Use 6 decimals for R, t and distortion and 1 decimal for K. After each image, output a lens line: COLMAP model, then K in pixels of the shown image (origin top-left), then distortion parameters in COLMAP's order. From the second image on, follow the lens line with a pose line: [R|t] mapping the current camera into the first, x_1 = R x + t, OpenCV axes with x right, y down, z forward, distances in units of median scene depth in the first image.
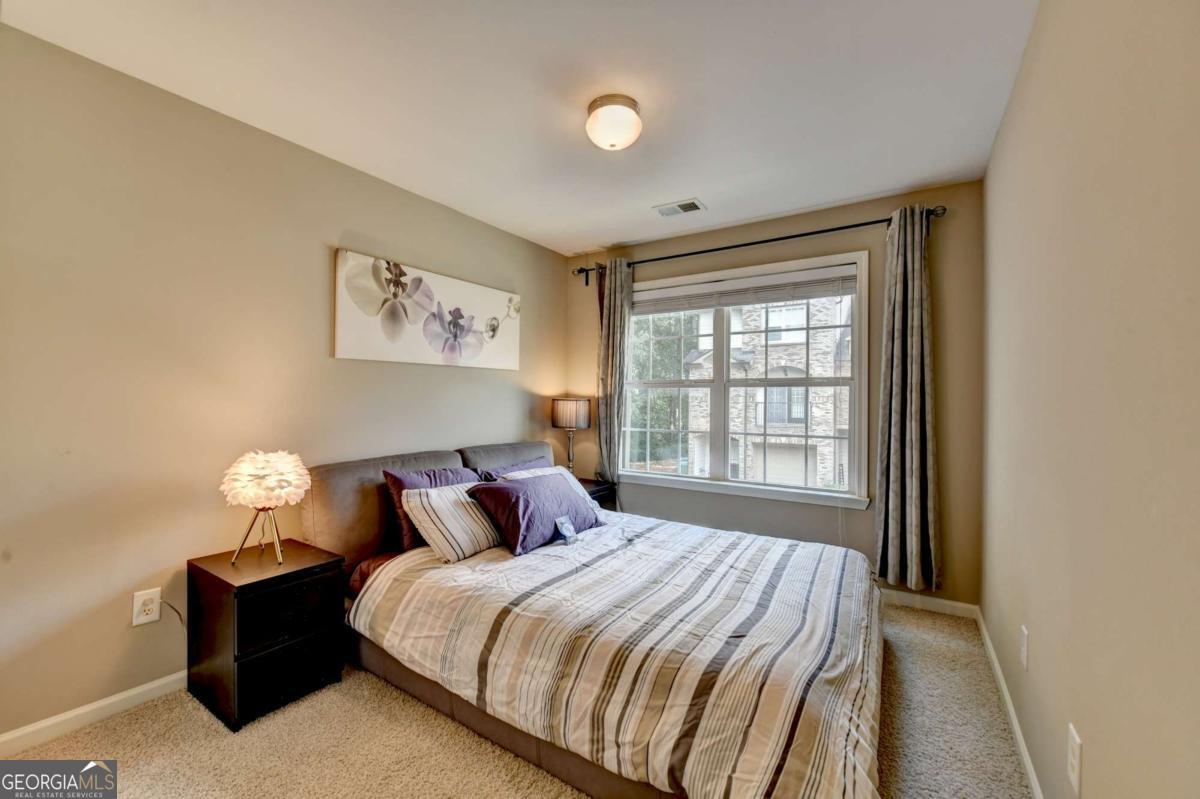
lens RADIAL K [[492.1, 0, 590.5], [0, 492.1, 400.4], [0, 0, 1]] dist [-0.004247, -0.000268]
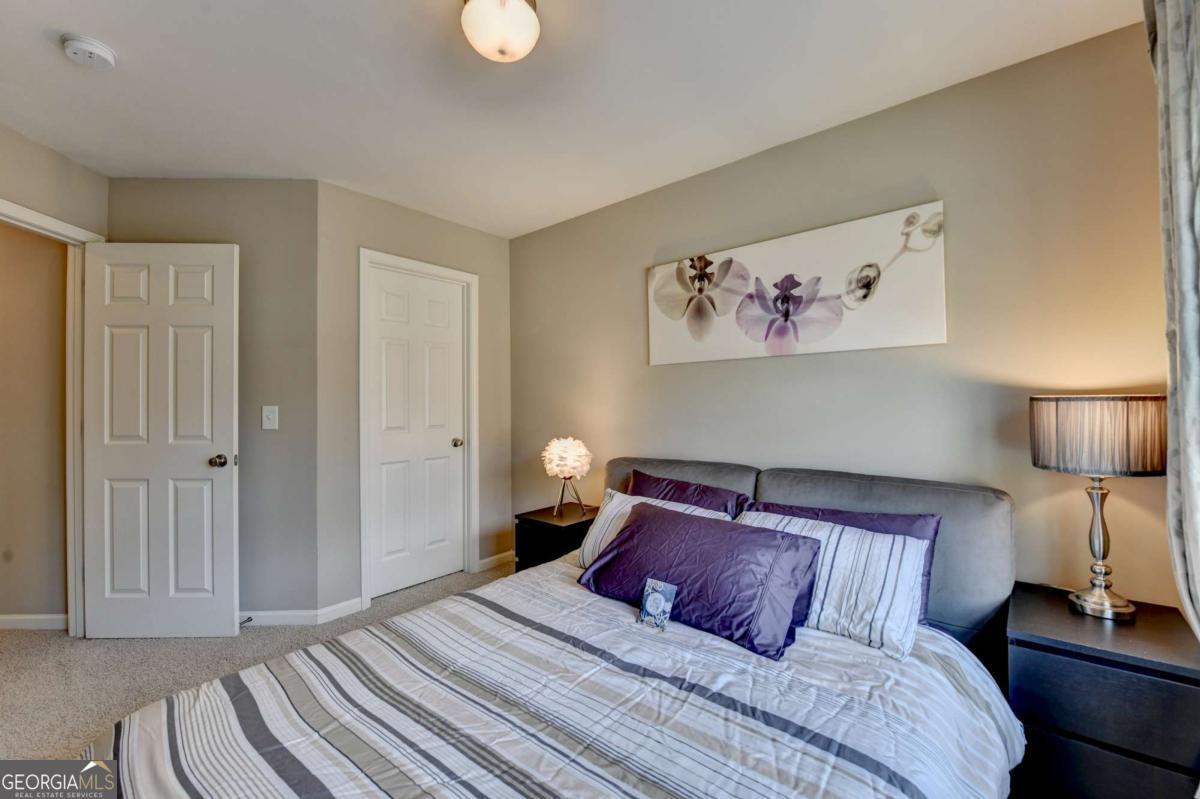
lens RADIAL K [[492.1, 0, 591.7], [0, 492.1, 398.4], [0, 0, 1]] dist [-0.004247, -0.000268]
pose [[-0.154220, -0.006471, -0.988015, 0.536277], [0.006438, 0.999951, -0.007554, -0.002360], [0.988015, -0.007526, -0.154171, 0.900002]]
